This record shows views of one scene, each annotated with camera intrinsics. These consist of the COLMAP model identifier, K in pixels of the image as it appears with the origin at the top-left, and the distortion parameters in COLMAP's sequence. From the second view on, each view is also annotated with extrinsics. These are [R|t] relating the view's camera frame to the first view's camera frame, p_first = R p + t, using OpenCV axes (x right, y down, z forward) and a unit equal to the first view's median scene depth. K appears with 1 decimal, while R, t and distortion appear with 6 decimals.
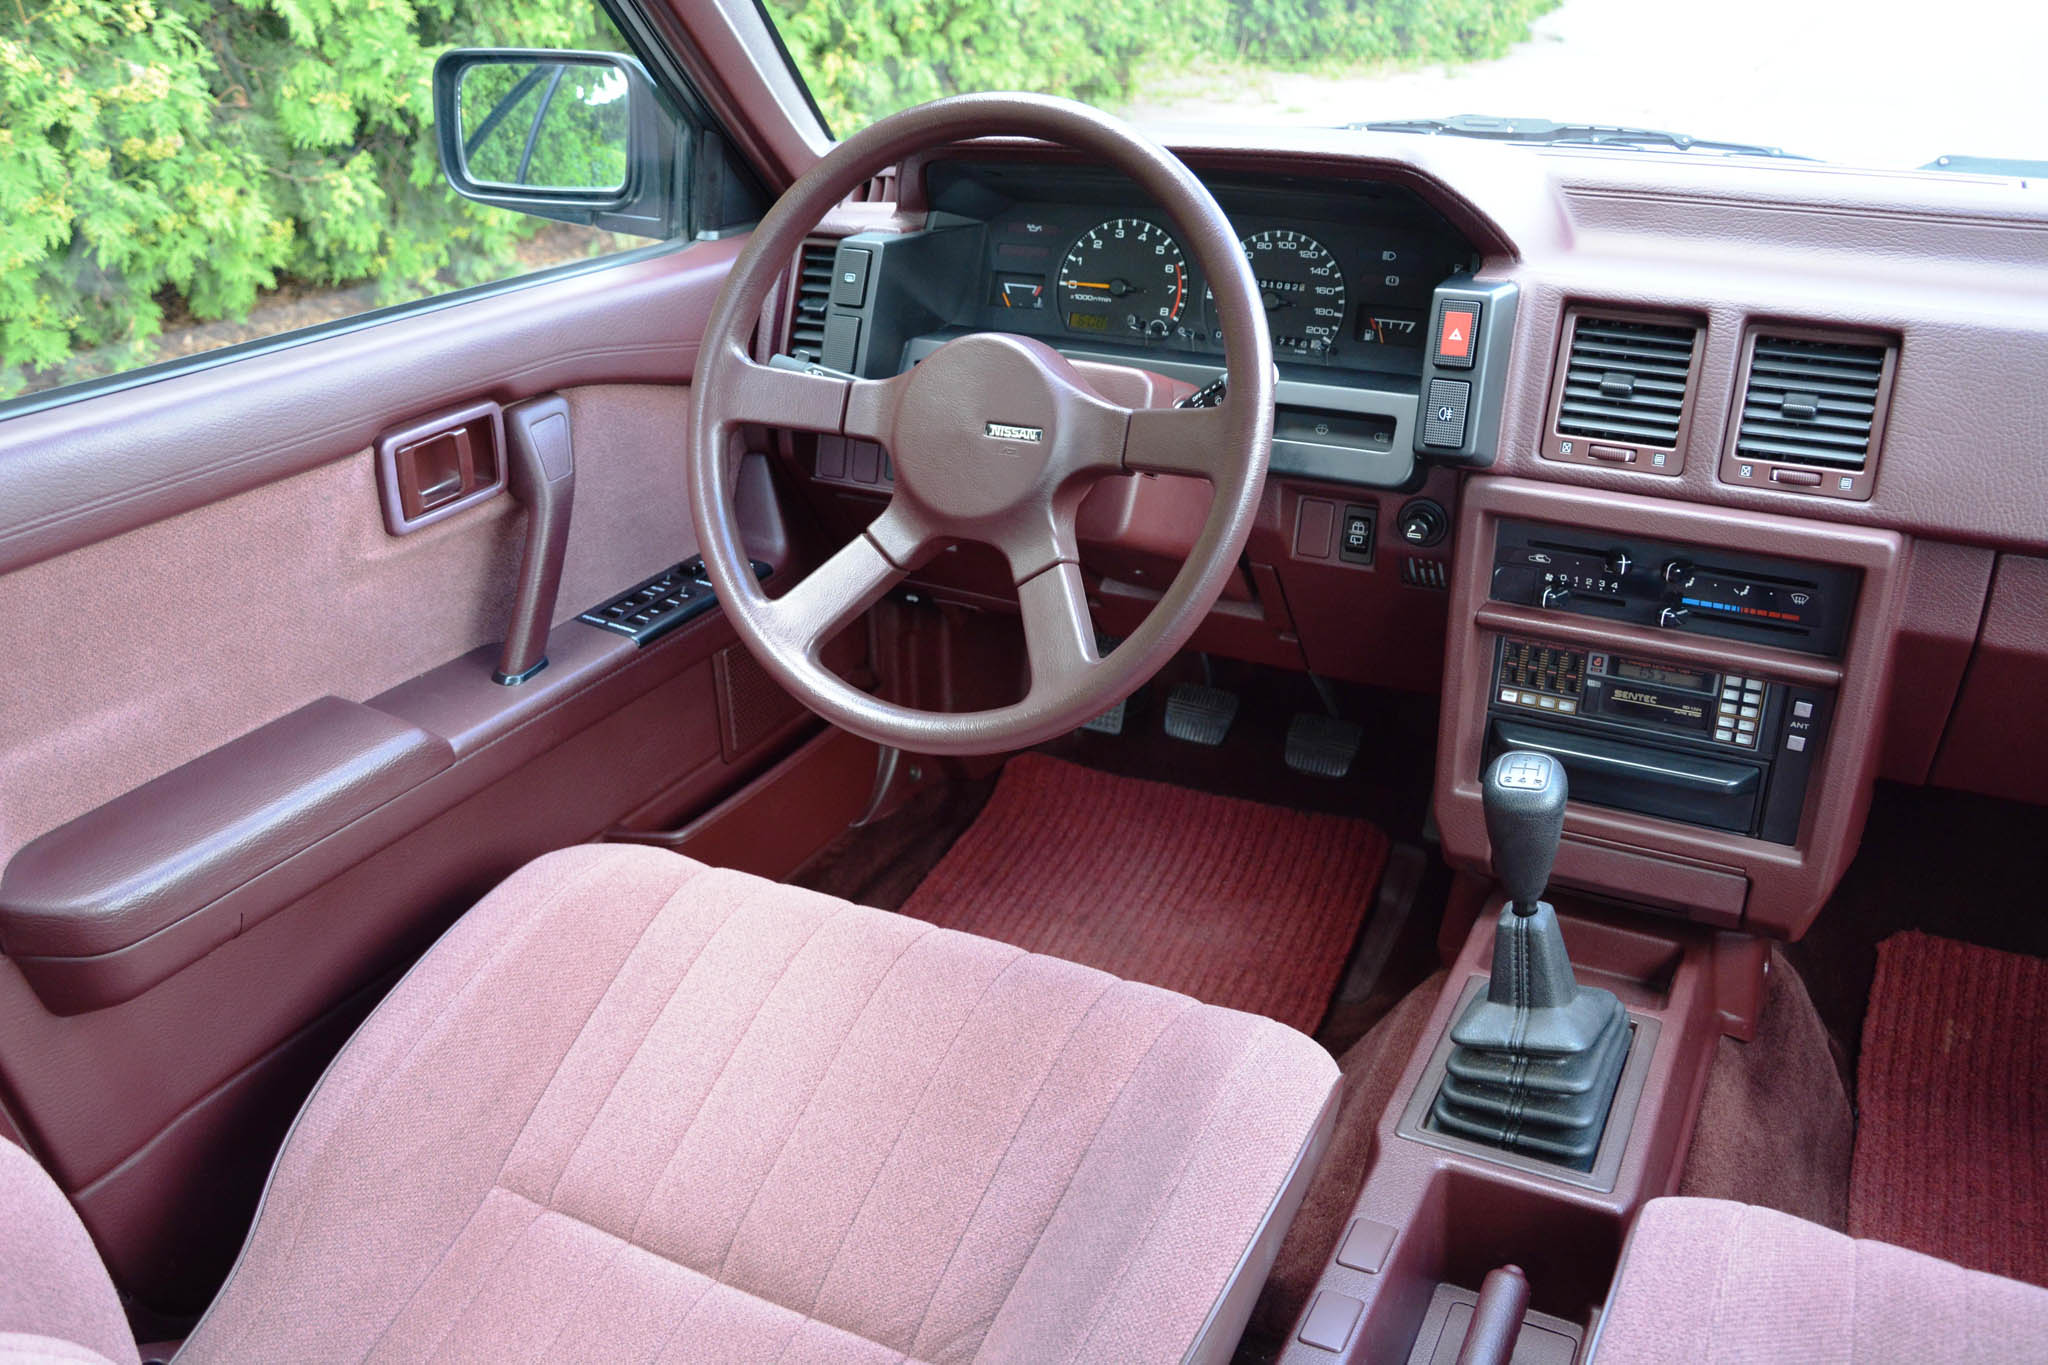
lens RADIAL K [[1717.2, 0, 1012.1], [0, 1717.2, 681.5], [0, 0, 1]] dist [-0.128380, 0.105839]
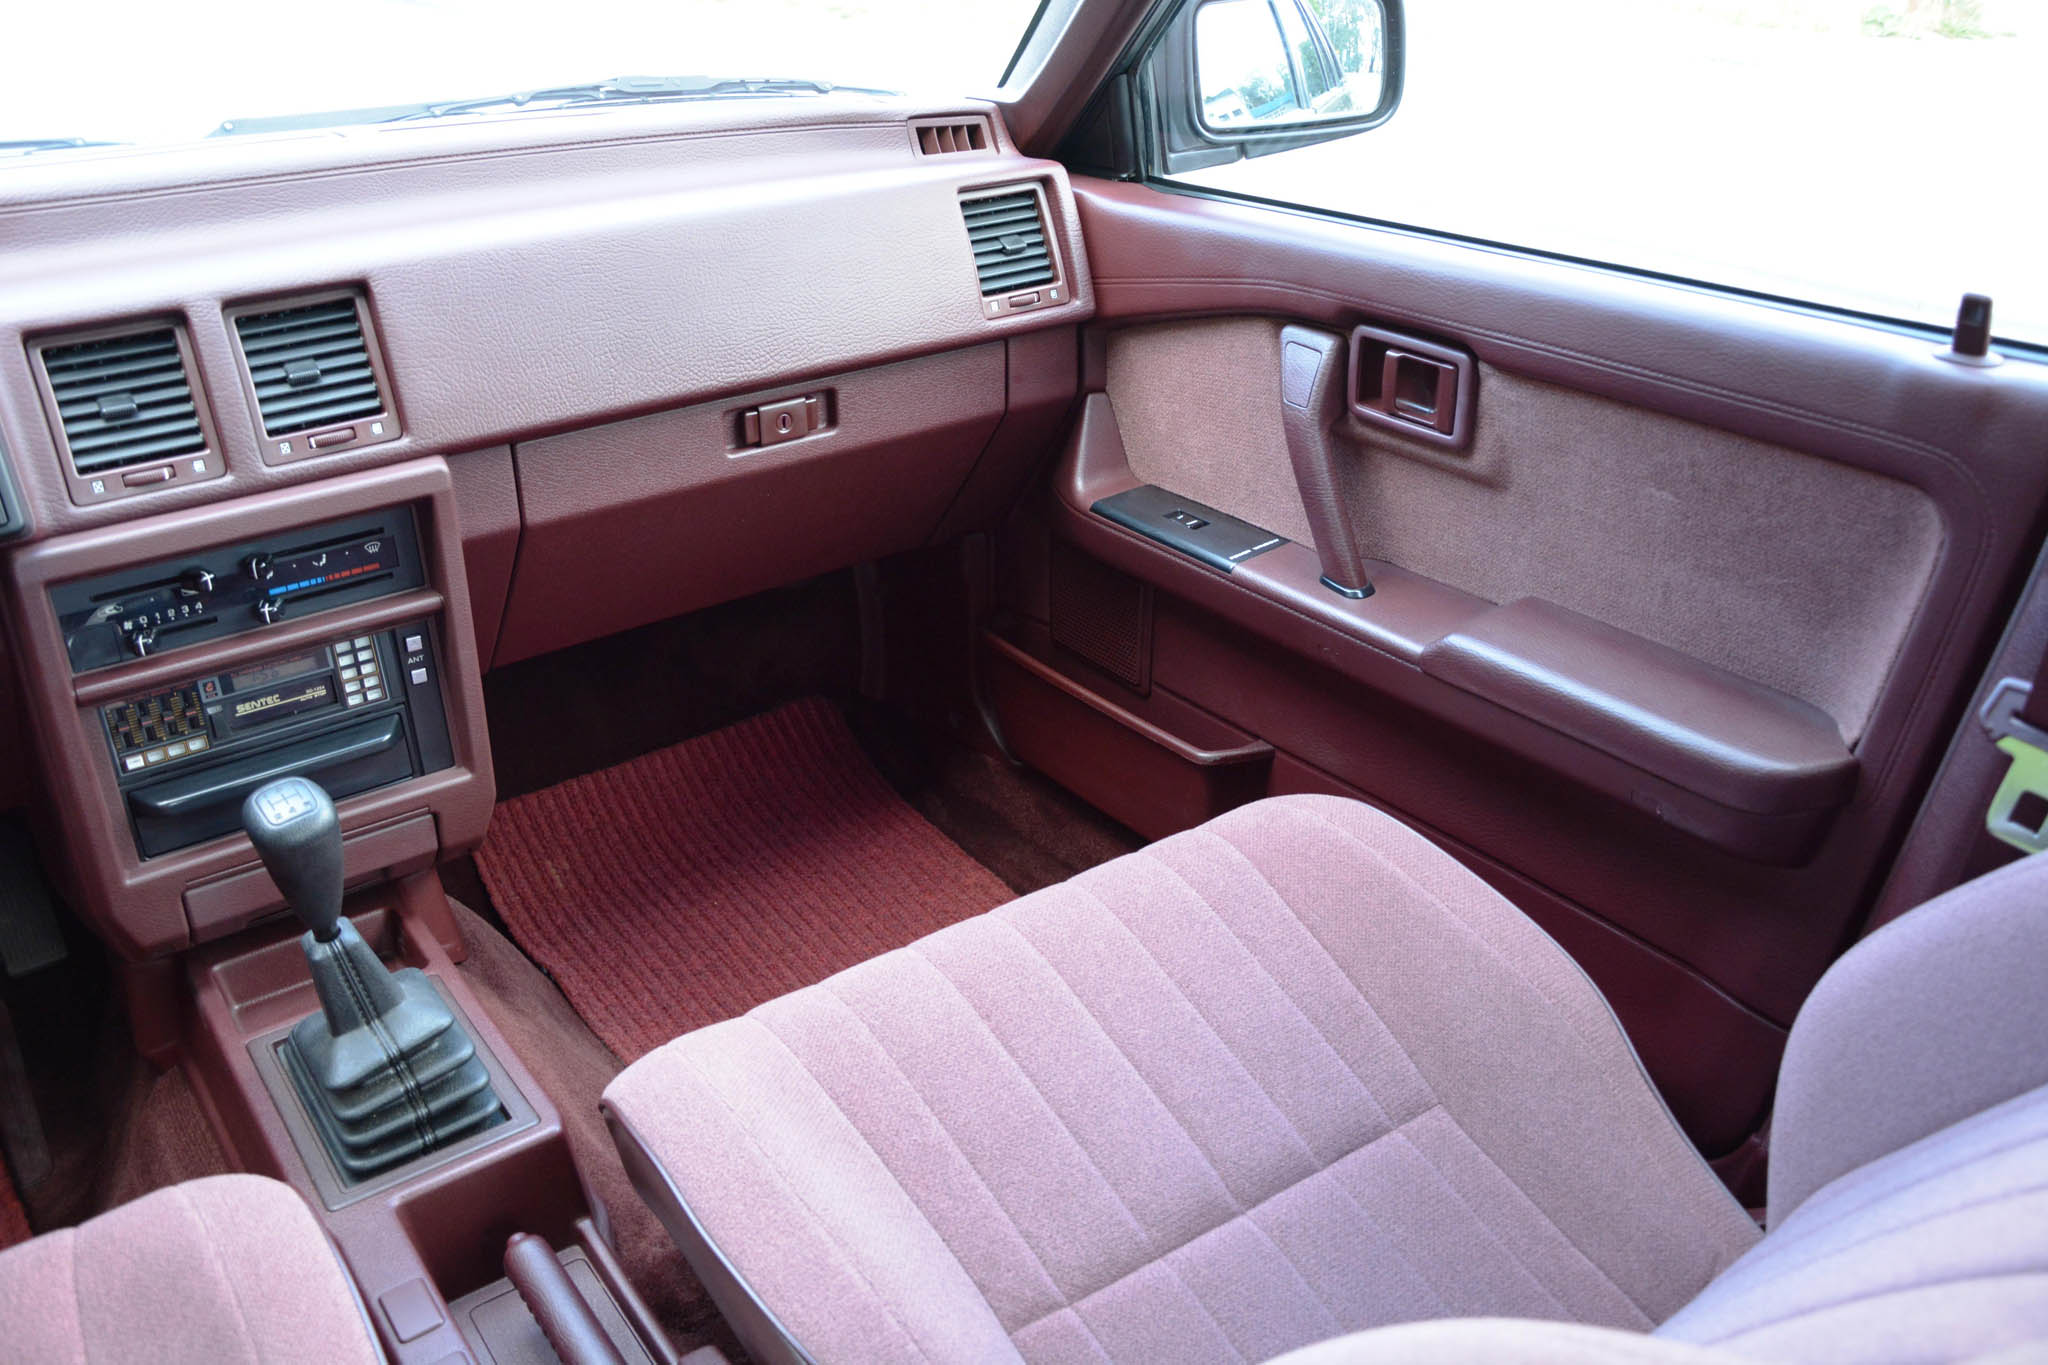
lens RADIAL K [[1717.2, 0, 1035.0], [0, 1717.2, 680.4], [0, 0, 1]] dist [-0.128380, 0.105839]
pose [[0.447183, -0.392923, 0.803517, -0.212659], [0.378659, 0.897035, 0.227918, -0.056336], [-0.810336, 0.202338, 0.549922, 0.105335]]
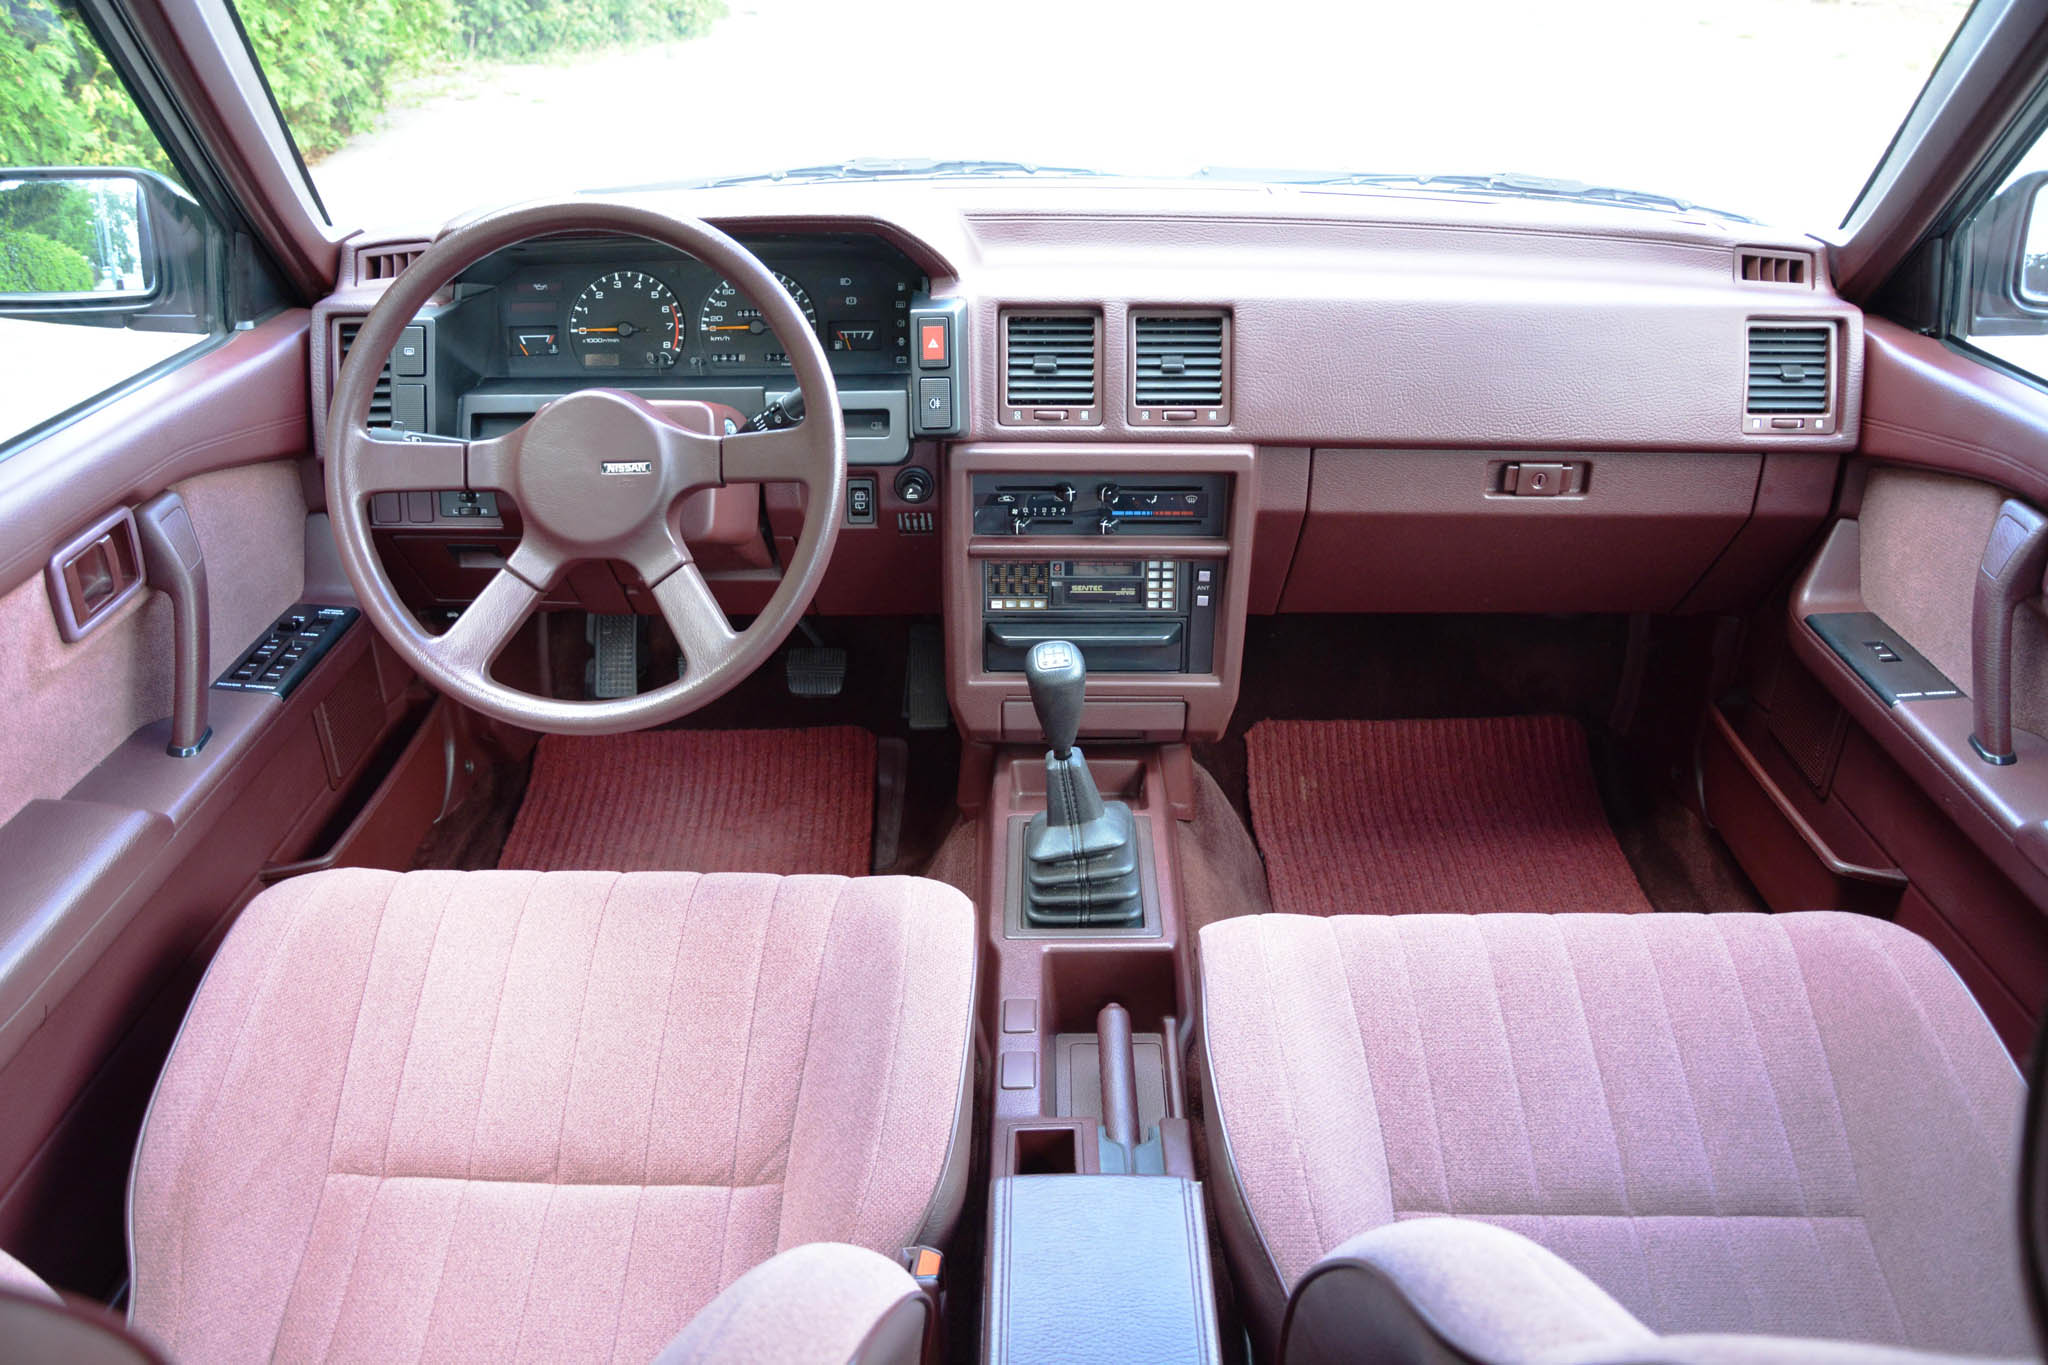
lens RADIAL K [[1592.2, 0, 1028.0], [0, 1592.2, 684.7], [0, 0, 1]] dist [-0.131516, 0.063482]
pose [[0.893431, -0.197030, 0.403683, -0.214066], [0.178737, 0.980395, 0.082933, -0.030800], [-0.412109, -0.001942, 0.911132, -0.152155]]
